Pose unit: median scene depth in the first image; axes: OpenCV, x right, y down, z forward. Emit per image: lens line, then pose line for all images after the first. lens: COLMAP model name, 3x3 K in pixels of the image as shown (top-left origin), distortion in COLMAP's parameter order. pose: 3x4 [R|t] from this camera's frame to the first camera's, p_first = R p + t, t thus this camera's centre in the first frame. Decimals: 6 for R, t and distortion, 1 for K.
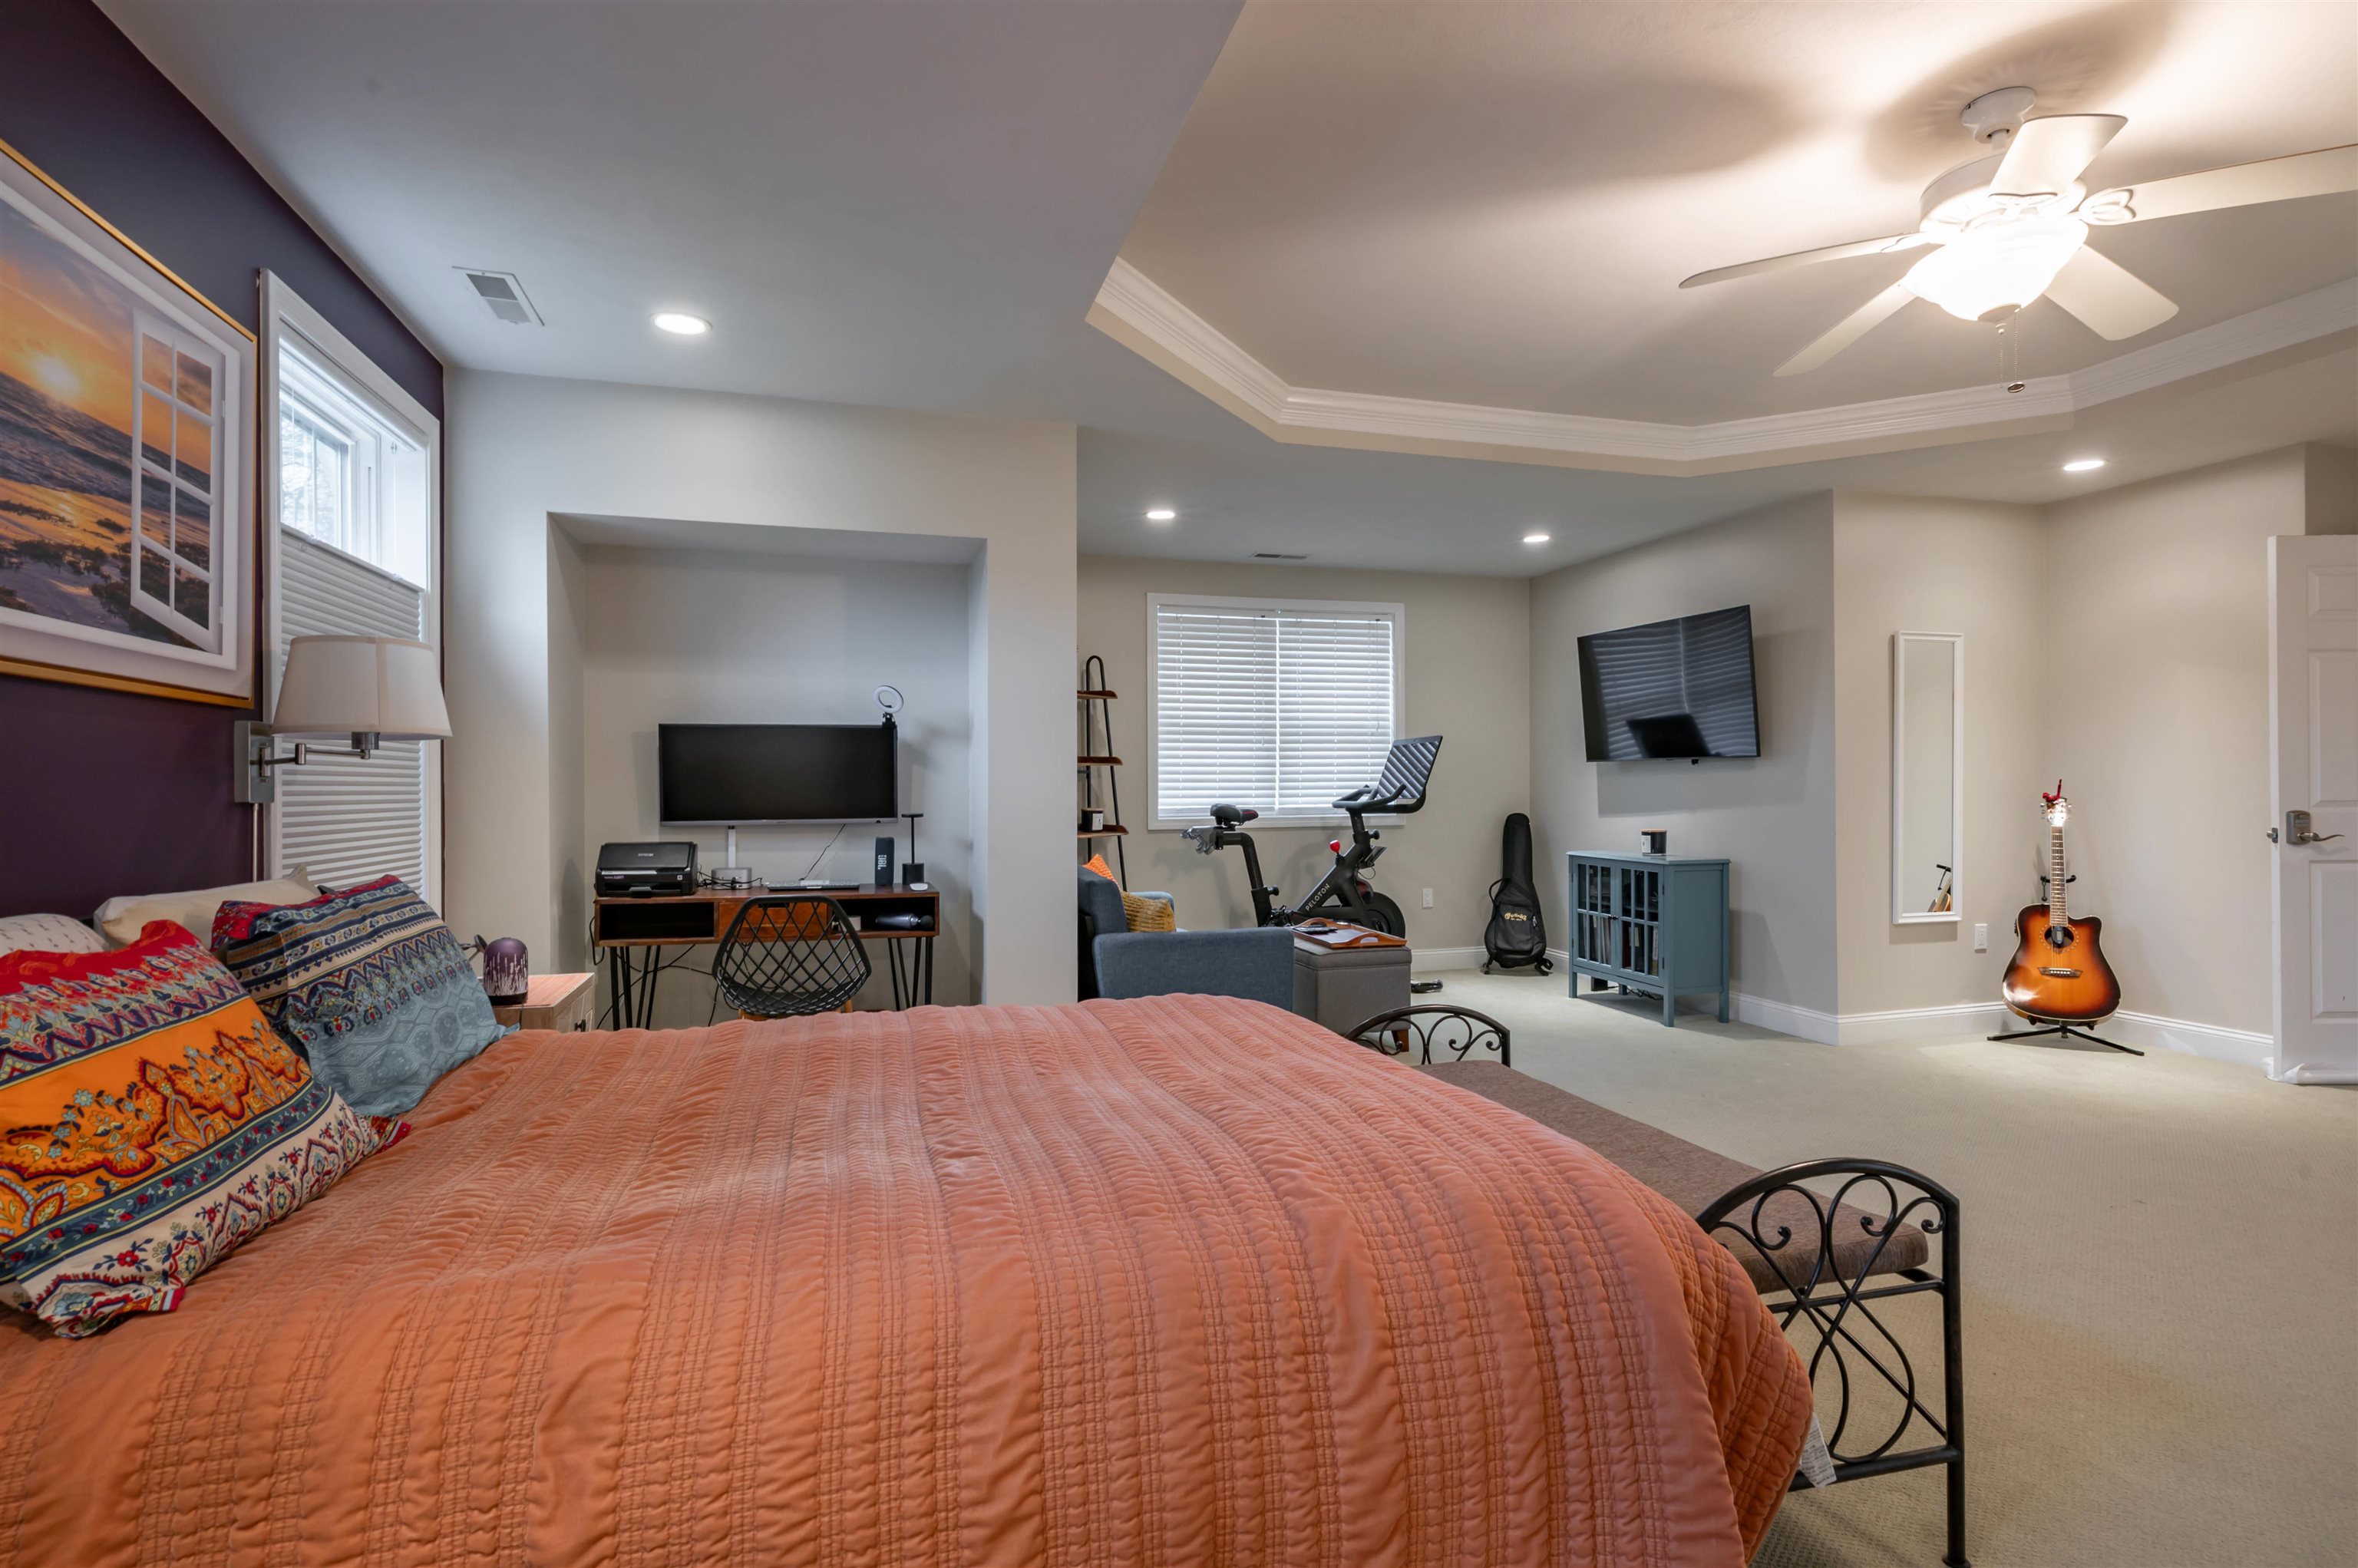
lens RADIAL K [[1147.9, 0, 1186.0], [0, 1147.9, 783.0], [0, 0, 1]] dist [-0.006465, 0.005209]
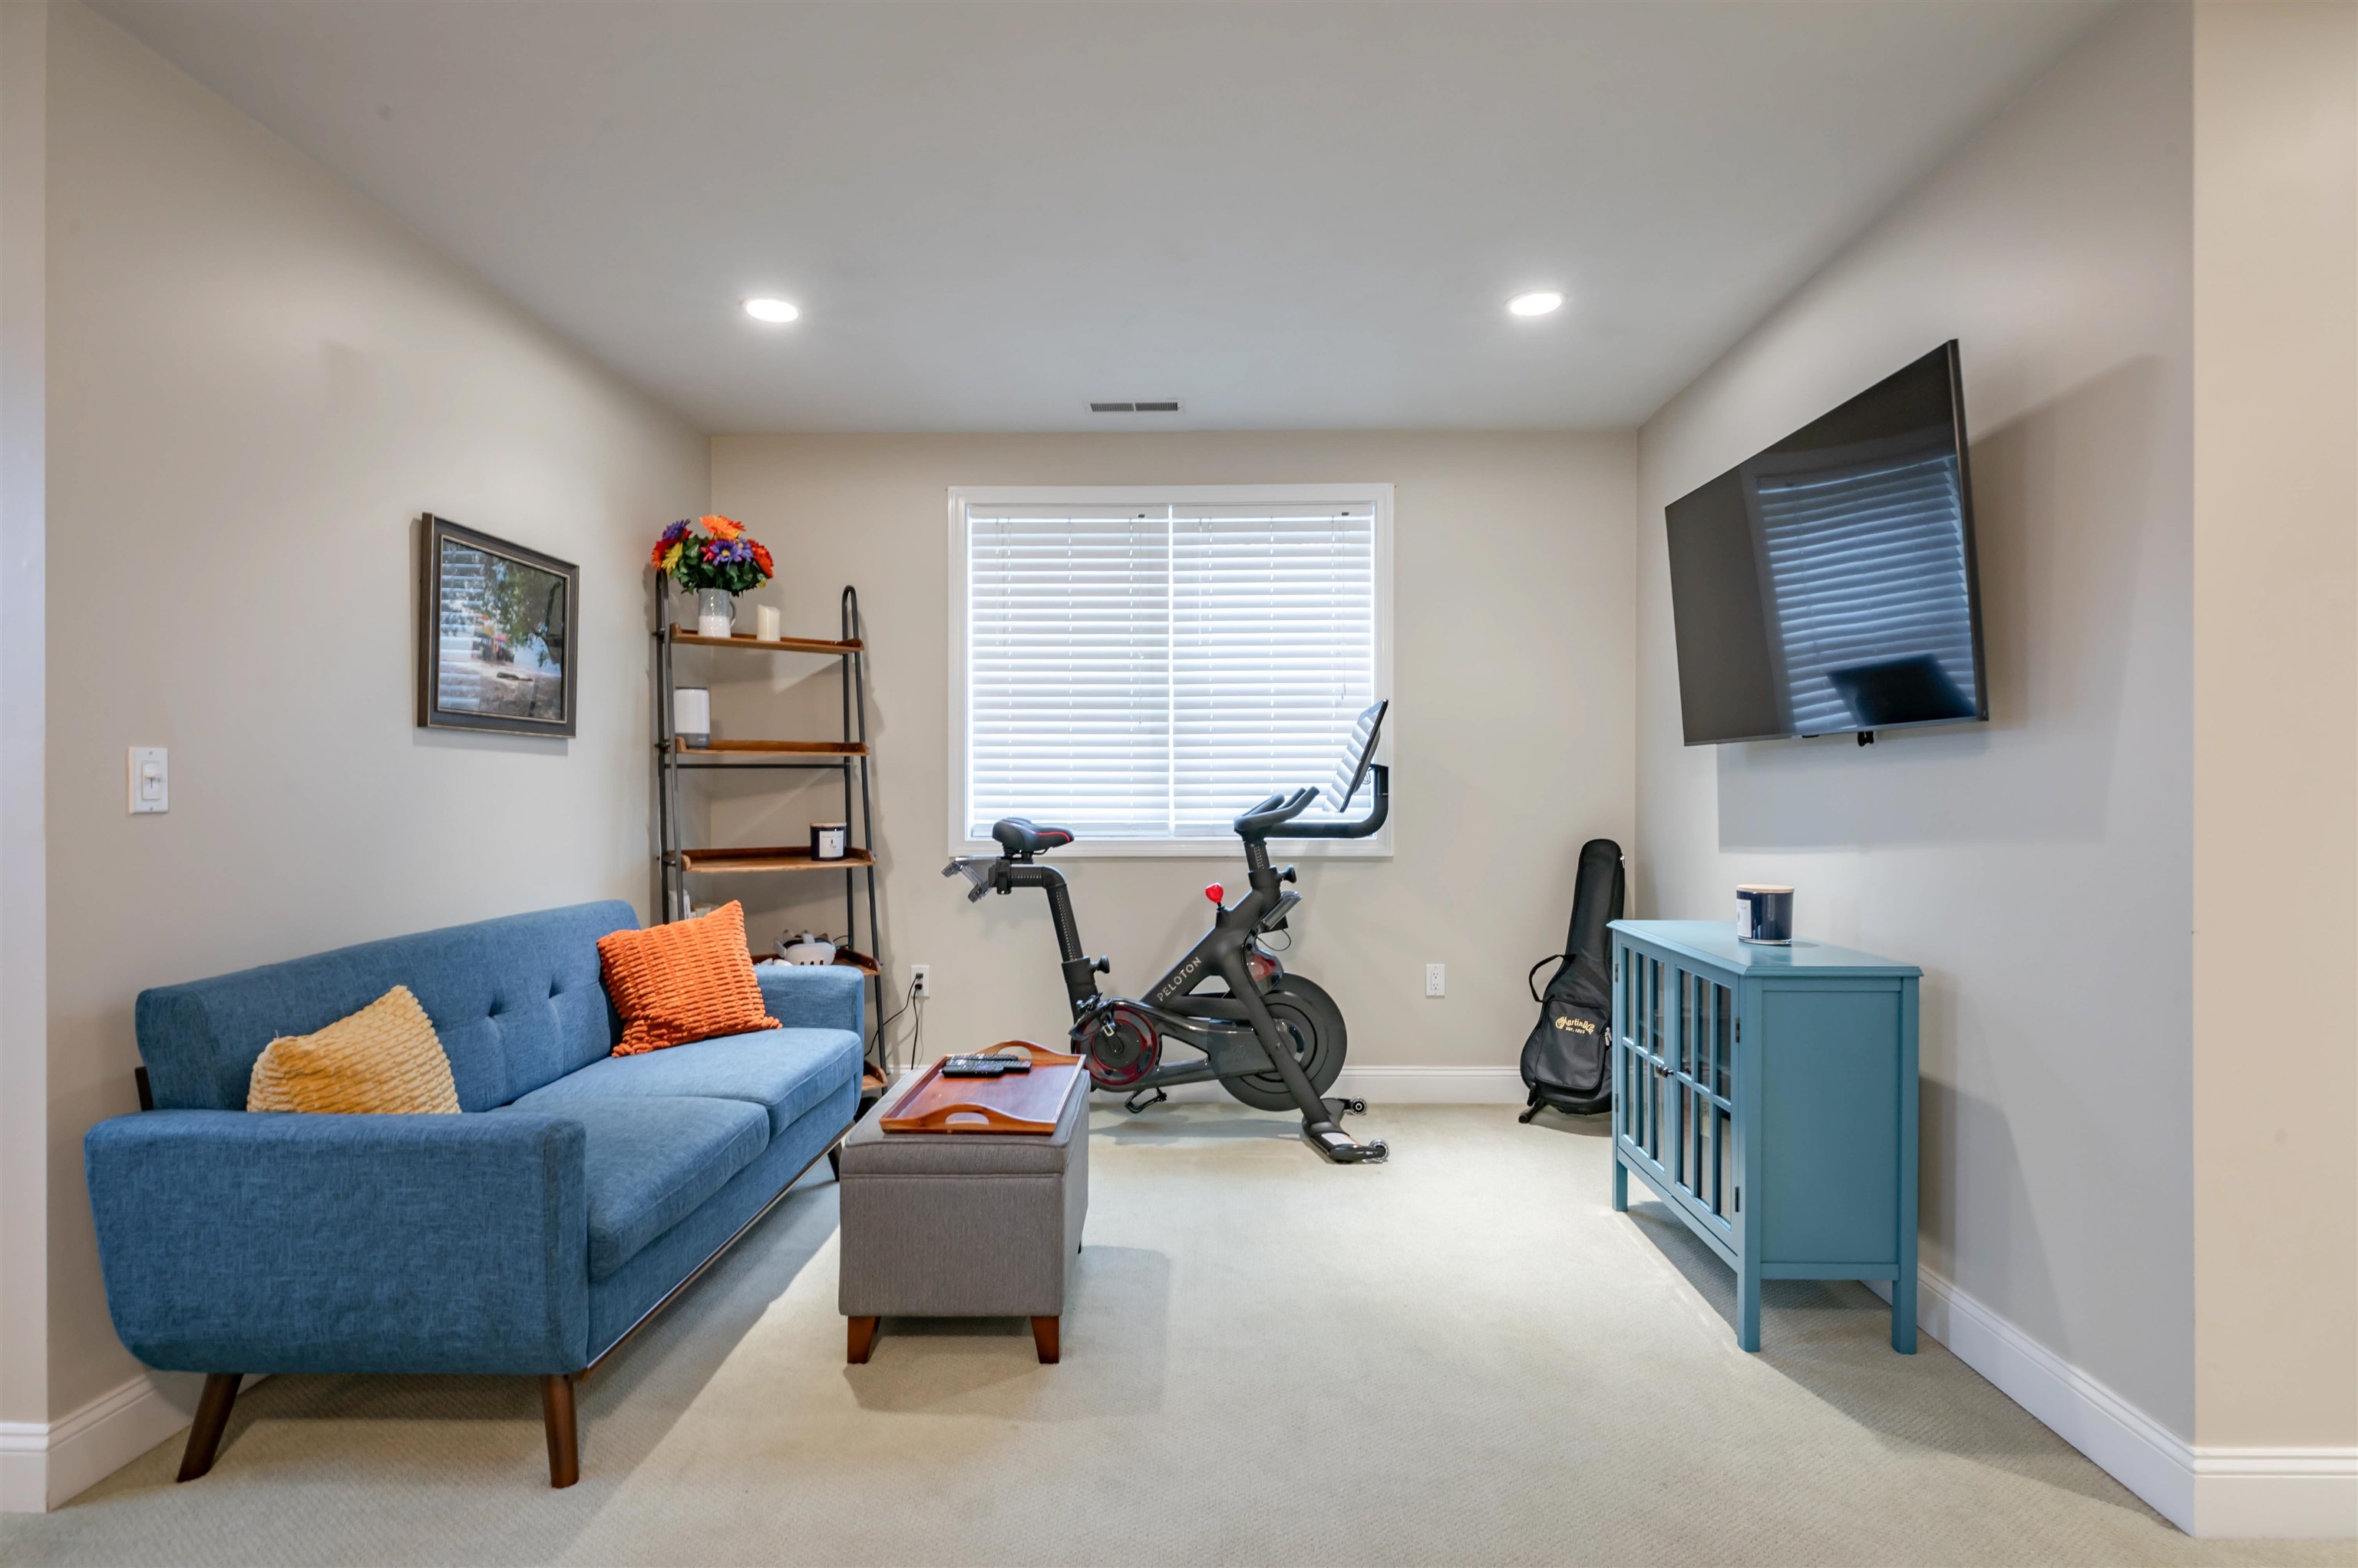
lens RADIAL K [[1147.9, 0, 1179.9], [0, 1147.9, 785.0], [0, 0, 1]] dist [-0.006465, 0.005209]
pose [[0.950053, 0.003843, -0.312065, 0.295833], [-0.003317, 0.999992, 0.002217, -0.001154], [0.312072, -0.001071, 0.950058, 0.437976]]
